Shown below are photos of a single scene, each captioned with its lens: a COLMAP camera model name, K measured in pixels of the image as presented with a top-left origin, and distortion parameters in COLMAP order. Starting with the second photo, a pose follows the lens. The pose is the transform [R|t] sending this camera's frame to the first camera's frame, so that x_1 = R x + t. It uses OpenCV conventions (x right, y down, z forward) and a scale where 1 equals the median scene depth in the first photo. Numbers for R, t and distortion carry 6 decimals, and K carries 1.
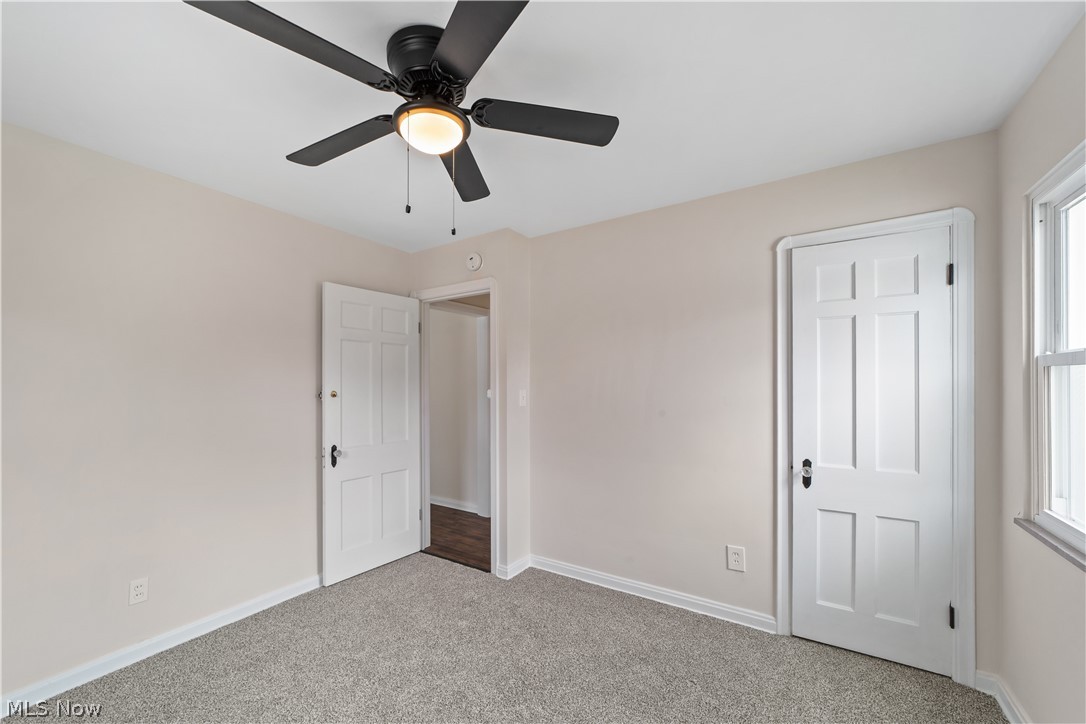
lens RADIAL K [[419.0, 0, 548.6], [0, 419.0, 383.7], [0, 0, 1]] dist [-0.000671, 0.006888]
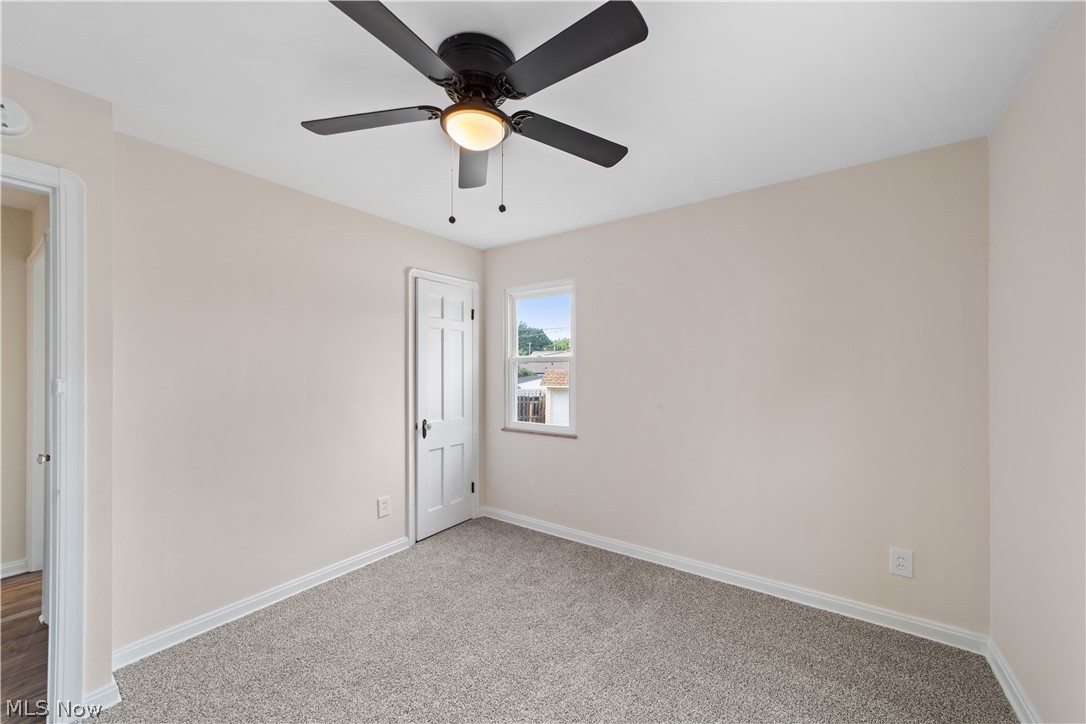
lens RADIAL K [[420.7, 0, 537.5], [0, 420.7, 367.3], [0, 0, 1]] dist [-0.013828, 0.007751]
pose [[0.065374, 0.005419, 0.997846, -0.872347], [-0.000773, 0.999985, -0.005380, -0.000474], [-0.997861, -0.000420, 0.065377, 0.497406]]
